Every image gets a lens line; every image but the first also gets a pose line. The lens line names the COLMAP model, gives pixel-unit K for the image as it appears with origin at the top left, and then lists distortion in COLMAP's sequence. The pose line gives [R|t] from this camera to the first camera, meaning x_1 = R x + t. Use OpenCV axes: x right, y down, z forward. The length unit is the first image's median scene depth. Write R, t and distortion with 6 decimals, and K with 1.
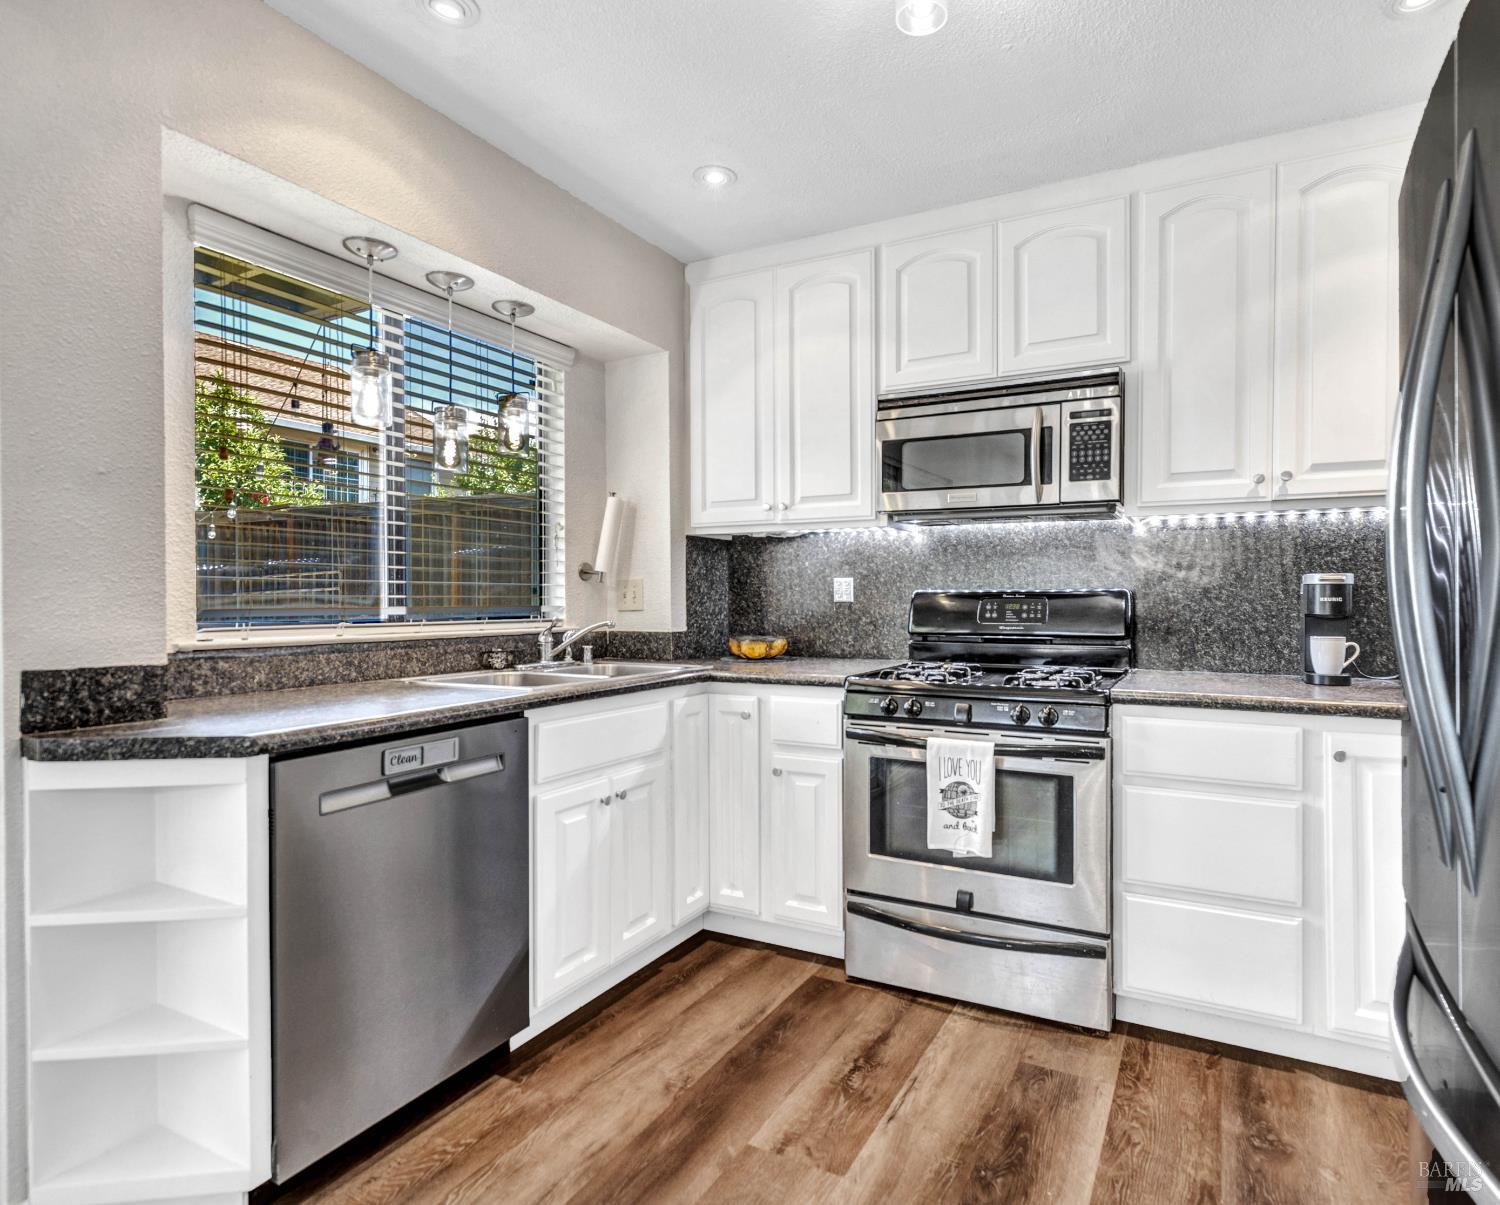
lens RADIAL K [[810.0, 0, 818.4], [0, 810.0, 620.8], [0, 0, 1]] dist [-0.002165, 0.000048]
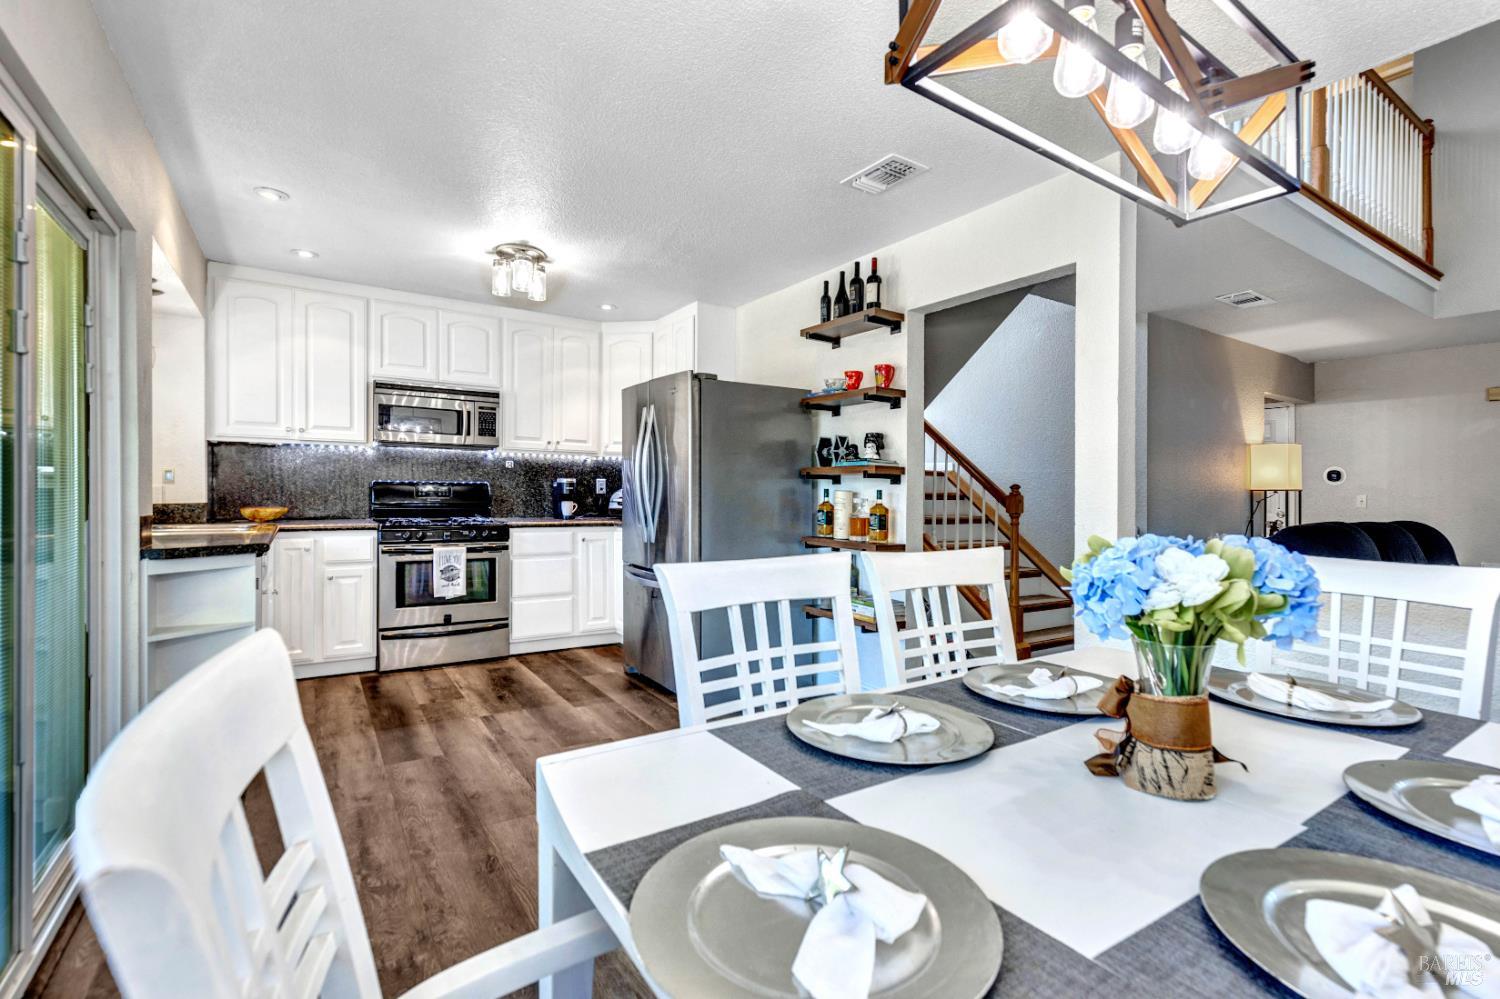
lens RADIAL K [[688.5, 0, 750.0], [0, 688.5, 499.5], [0, 0, 1]] dist [0.003854, 0.000018]
pose [[0.523342, -0.002695, 0.852119, -1.015310], [0.008171, 0.999965, -0.001856, 0.020883], [-0.852084, 0.007934, 0.523345, -0.732848]]
